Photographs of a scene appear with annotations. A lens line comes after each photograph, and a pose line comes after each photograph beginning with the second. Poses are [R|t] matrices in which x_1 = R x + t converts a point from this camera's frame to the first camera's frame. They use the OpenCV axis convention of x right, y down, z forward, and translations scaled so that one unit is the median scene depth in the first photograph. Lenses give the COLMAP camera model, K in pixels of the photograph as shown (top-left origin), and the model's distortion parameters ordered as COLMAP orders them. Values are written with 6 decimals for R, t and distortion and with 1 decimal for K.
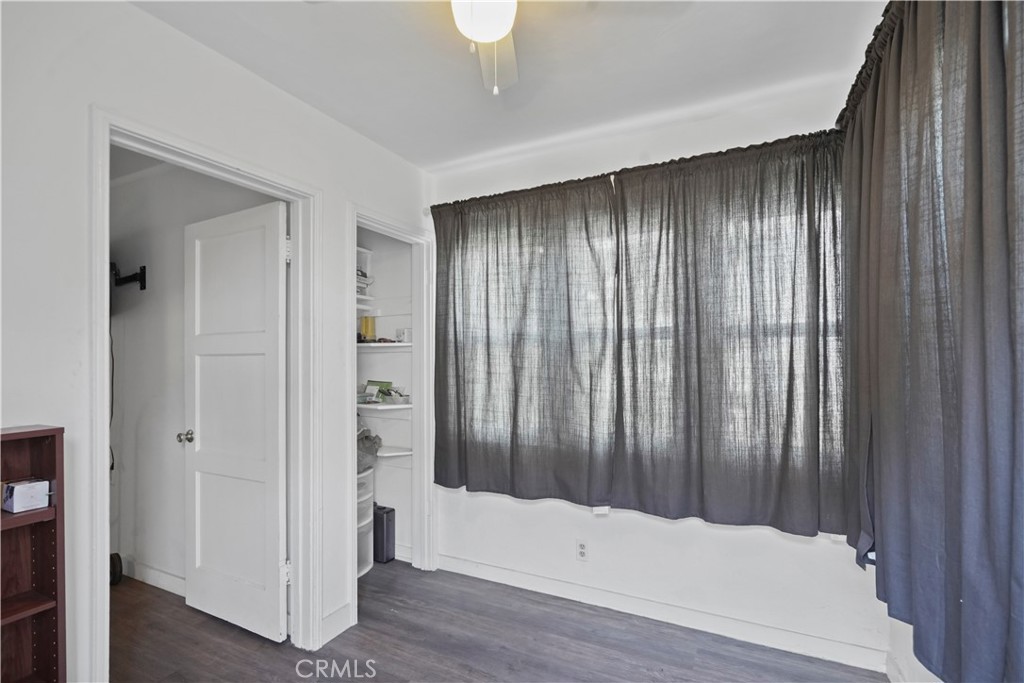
lens RADIAL K [[505.8, 0, 512.7], [0, 505.8, 351.5], [0, 0, 1]] dist [0.011521, 0.001662]
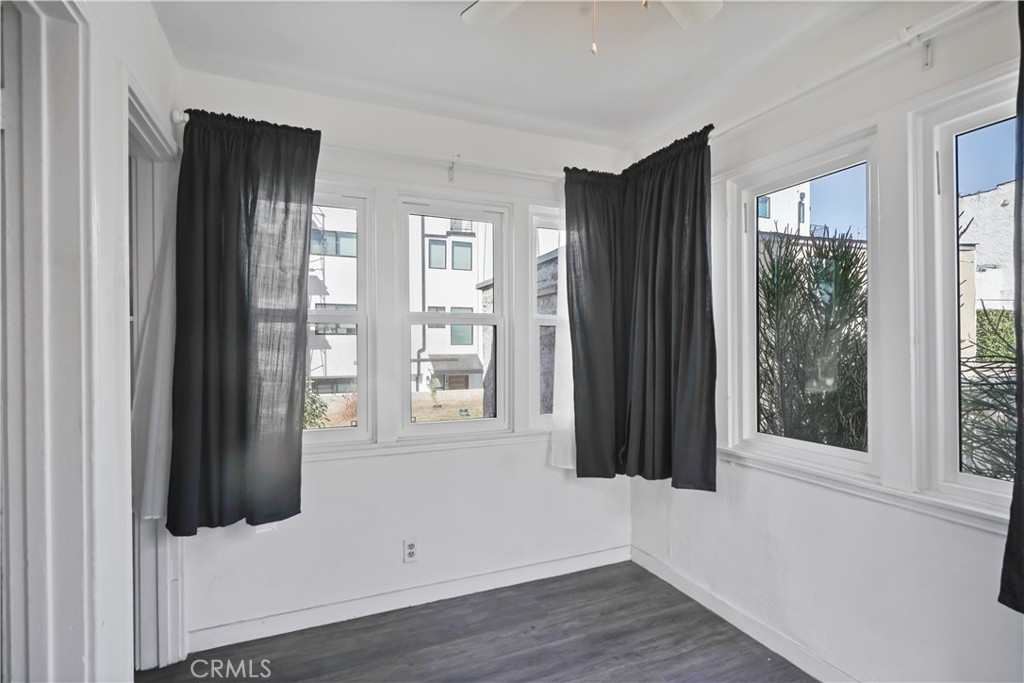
lens RADIAL K [[505.8, 0, 501.5], [0, 505.8, 339.4], [0, 0, 1]] dist [0.011521, 0.001662]
pose [[0.629200, 0.005530, 0.777224, -0.507425], [-0.013691, 0.999898, 0.003969, 0.002537], [-0.777123, -0.013139, 0.629212, 0.314065]]
